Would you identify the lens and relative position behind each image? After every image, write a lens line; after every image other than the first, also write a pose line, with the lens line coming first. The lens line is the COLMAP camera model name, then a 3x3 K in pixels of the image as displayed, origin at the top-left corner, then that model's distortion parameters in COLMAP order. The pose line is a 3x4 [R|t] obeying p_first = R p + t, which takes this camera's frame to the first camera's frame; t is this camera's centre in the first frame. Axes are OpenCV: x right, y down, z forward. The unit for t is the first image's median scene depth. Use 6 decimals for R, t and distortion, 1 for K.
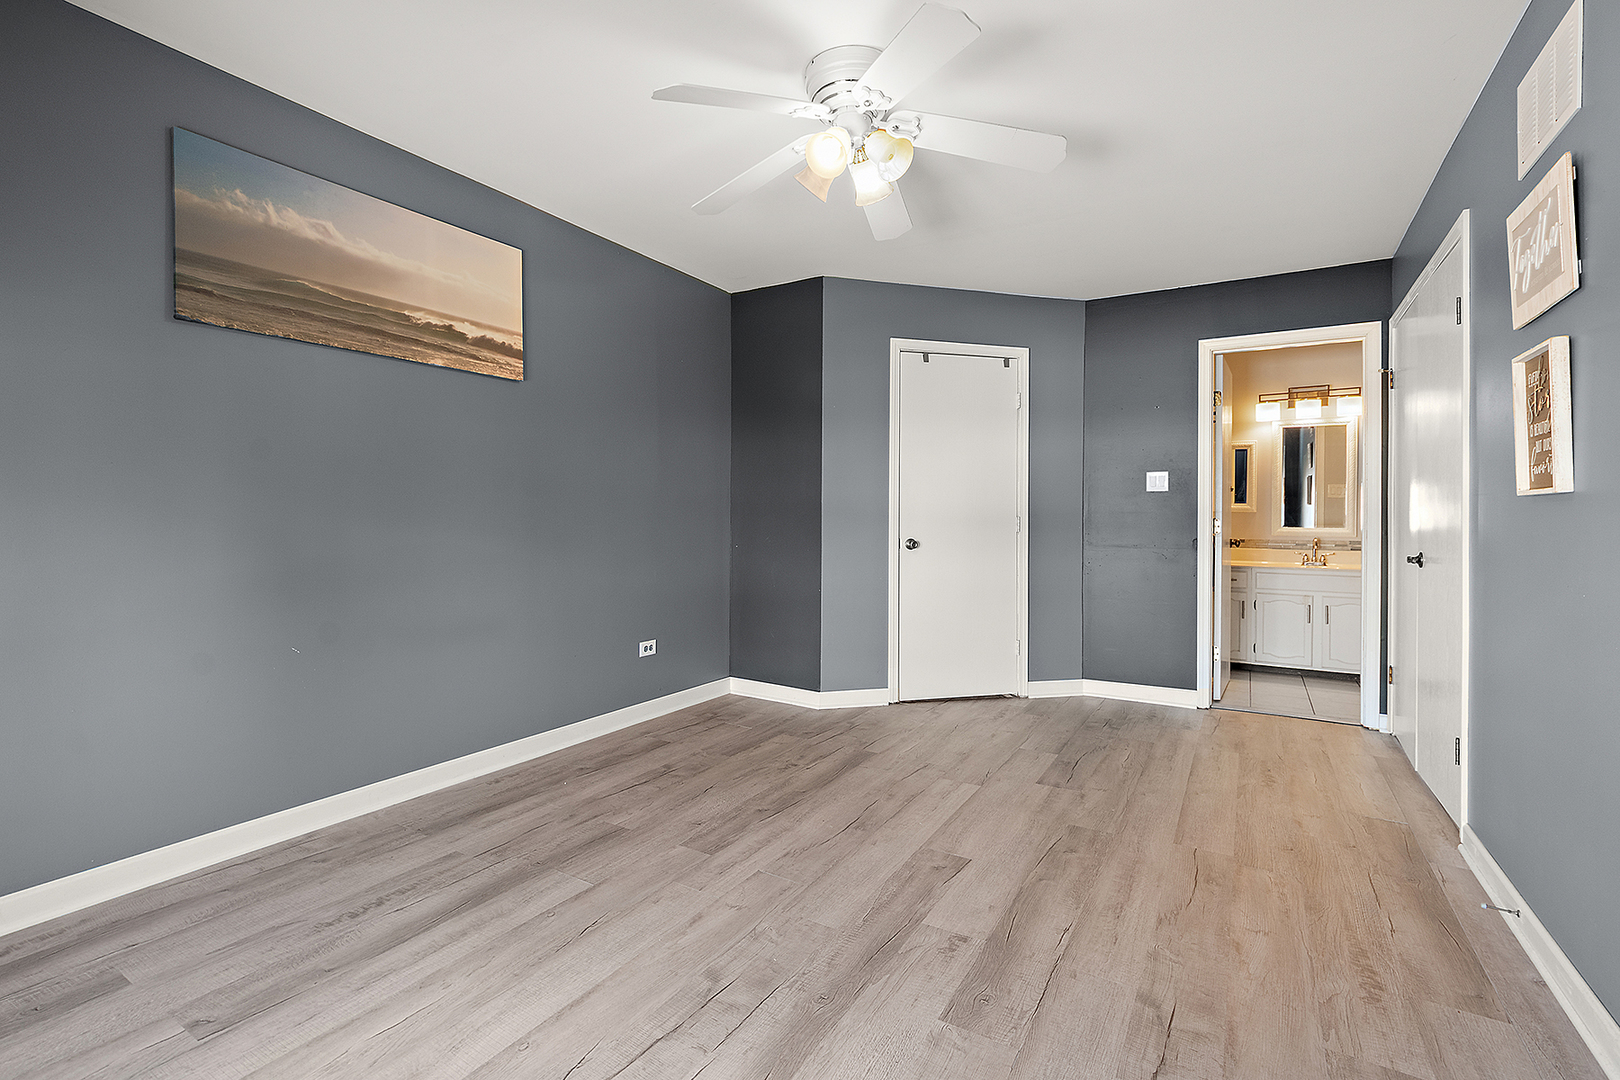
lens RADIAL K [[730.4, 0, 816.4], [0, 730.4, 522.8], [0, 0, 1]] dist [-0.001263, -0.001464]
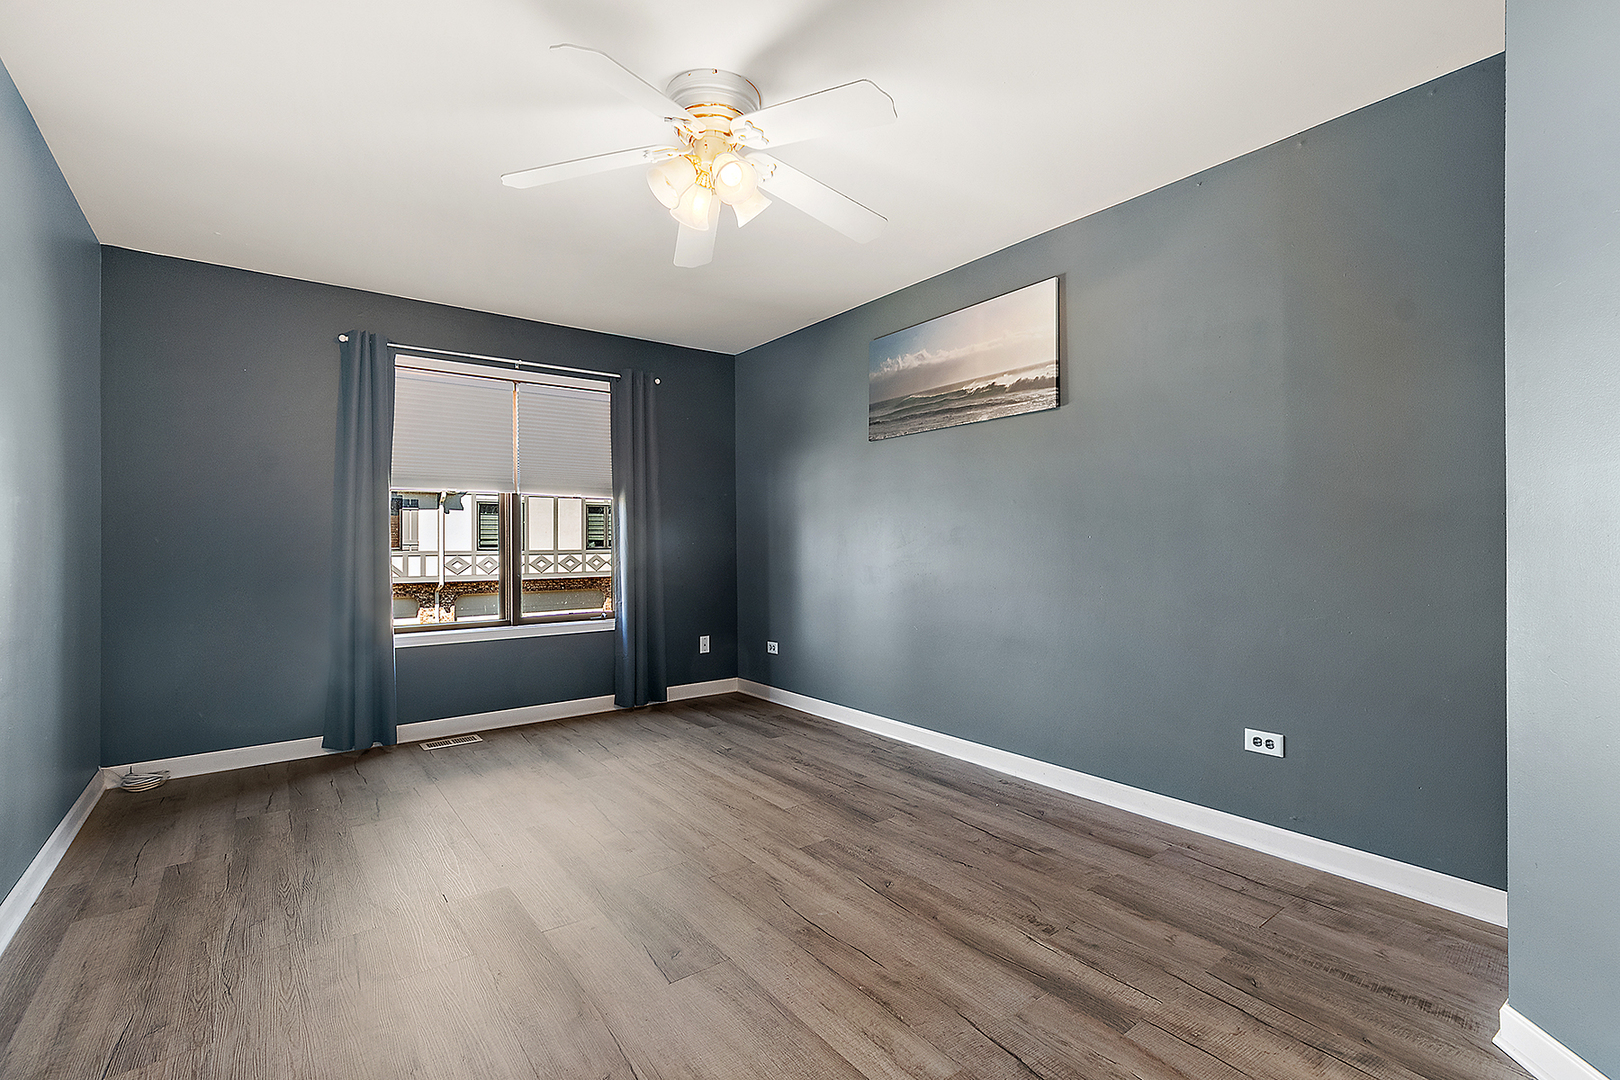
lens RADIAL K [[730.4, 0, 800.0], [0, 730.4, 543.2], [0, 0, 1]] dist [-0.001263, -0.001464]
pose [[-0.388019, 0.000663, -0.921651, 0.746628], [-0.002869, 0.999994, 0.001927, -0.010457], [0.921647, 0.003392, -0.388015, 1.212459]]
